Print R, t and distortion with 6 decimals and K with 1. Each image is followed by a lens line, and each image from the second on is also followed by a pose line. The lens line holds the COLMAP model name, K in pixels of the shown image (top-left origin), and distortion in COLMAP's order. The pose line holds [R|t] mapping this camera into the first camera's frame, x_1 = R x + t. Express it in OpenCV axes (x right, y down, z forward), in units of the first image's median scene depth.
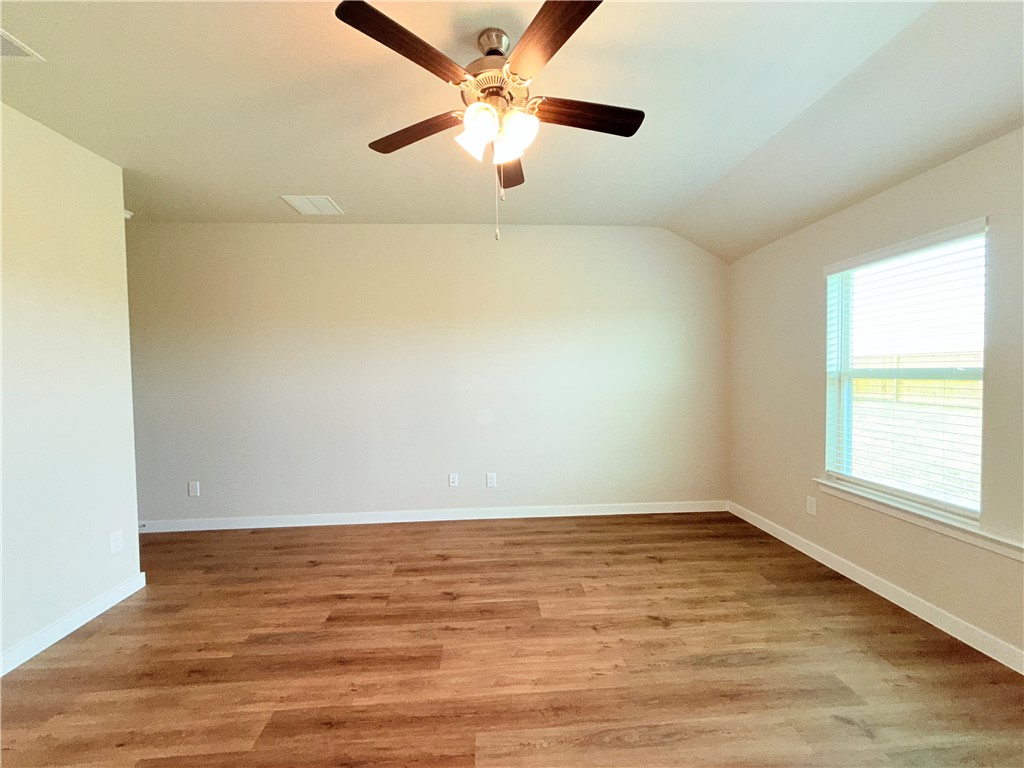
lens RADIAL K [[408.2, 0, 509.4], [0, 408.2, 383.4], [0, 0, 1]] dist [-0.000036, 0.000434]
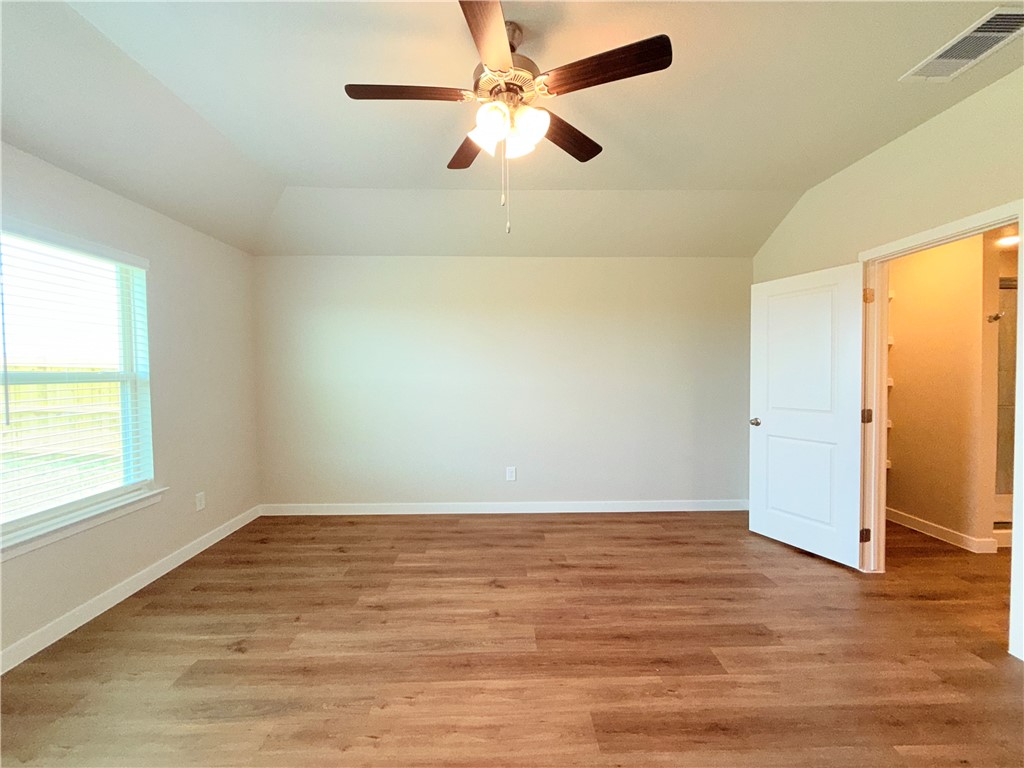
lens RADIAL K [[408.2, 0, 509.4], [0, 408.2, 383.4], [0, 0, 1]] dist [-0.000036, 0.000434]
pose [[-0.998944, 0.023070, 0.039729, -0.041083], [0.025391, 0.997938, 0.058946, -0.024473], [-0.038287, 0.059892, -0.997470, 1.367634]]
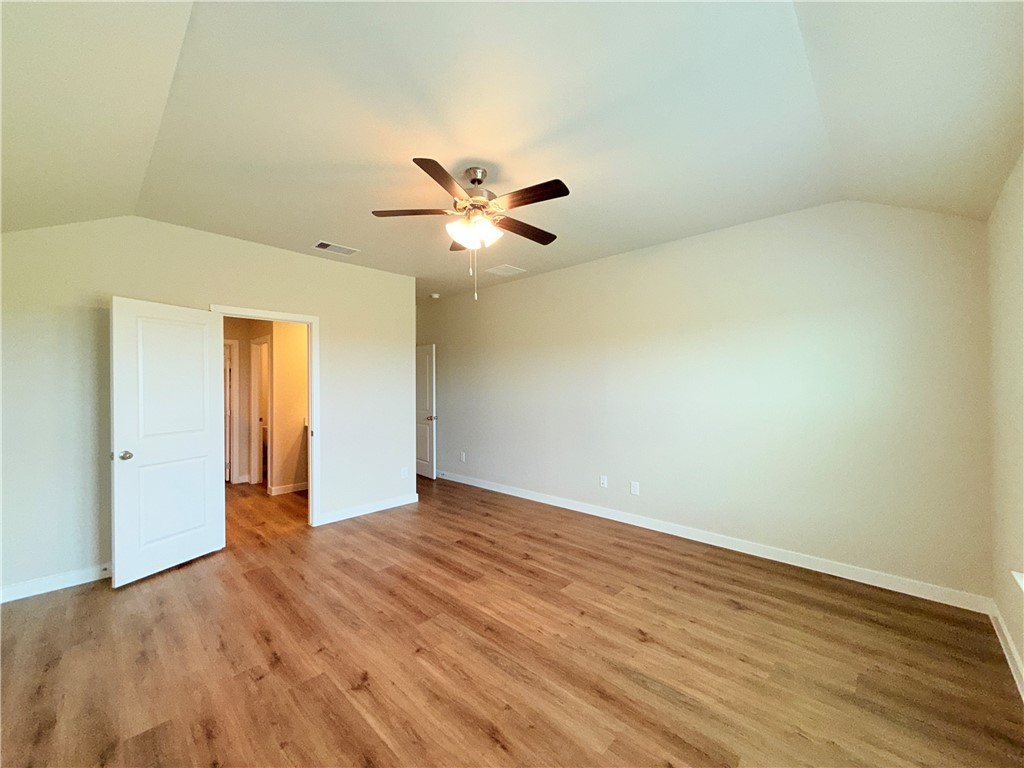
lens RADIAL K [[408.2, 0, 509.4], [0, 408.2, 383.4], [0, 0, 1]] dist [-0.000036, 0.000434]
pose [[0.678503, 0.006867, -0.734566, 0.786710], [-0.027267, 0.999503, -0.015842, -0.016631], [0.734092, 0.030778, 0.678352, 0.047083]]
